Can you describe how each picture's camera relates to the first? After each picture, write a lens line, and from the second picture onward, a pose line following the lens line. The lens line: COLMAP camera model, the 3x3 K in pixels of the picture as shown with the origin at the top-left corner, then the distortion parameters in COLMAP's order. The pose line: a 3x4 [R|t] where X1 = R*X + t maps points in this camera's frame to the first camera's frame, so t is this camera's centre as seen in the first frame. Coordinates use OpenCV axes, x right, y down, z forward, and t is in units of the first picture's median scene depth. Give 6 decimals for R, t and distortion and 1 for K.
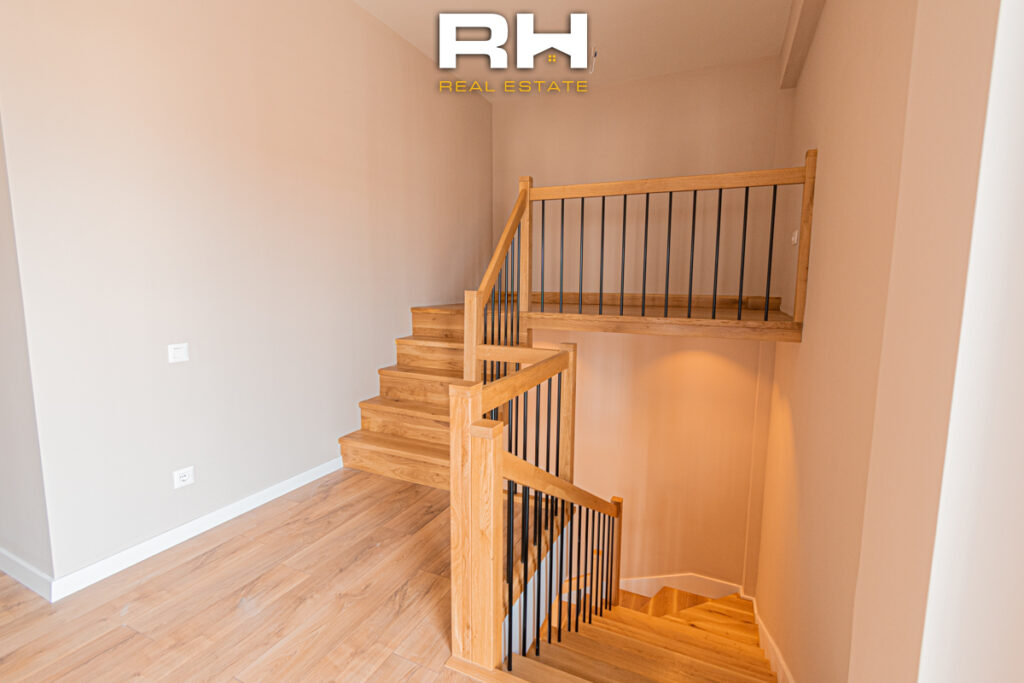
lens RADIAL K [[458.1, 0, 512.2], [0, 458.1, 336.8], [0, 0, 1]] dist [-0.001214, -0.000167]
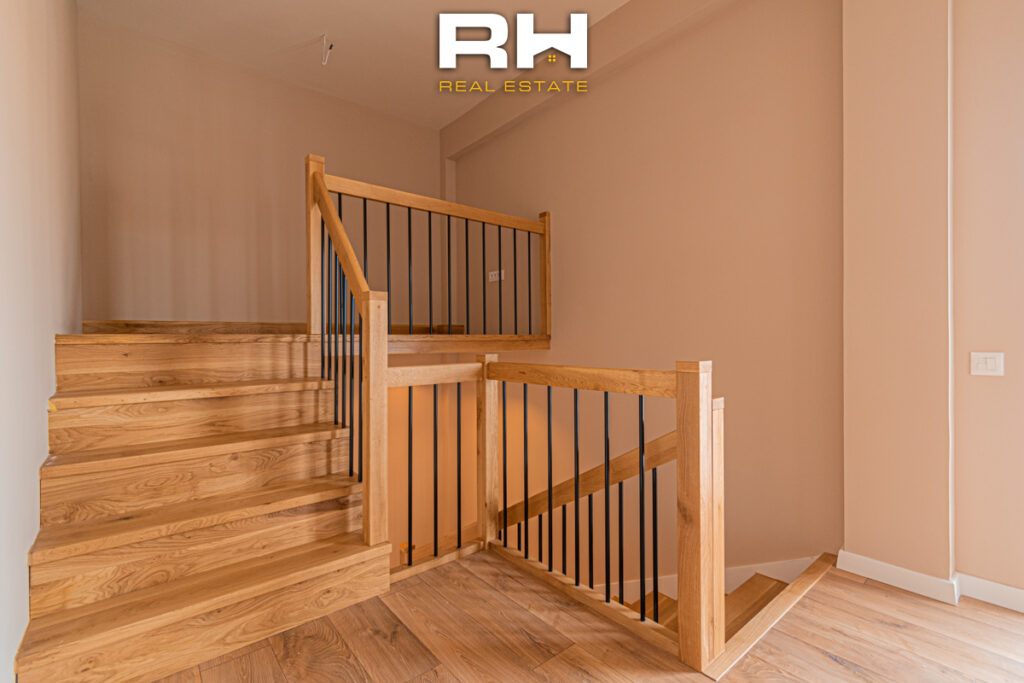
lens RADIAL K [[458.1, 0, 511.9], [0, 458.1, 341.2], [0, 0, 1]] dist [-0.001214, -0.000167]
pose [[0.423403, -0.015418, 0.905810, -0.542869], [0.117952, 0.992283, -0.038245, 0.022562], [-0.898230, 0.123035, 0.421954, 0.436624]]
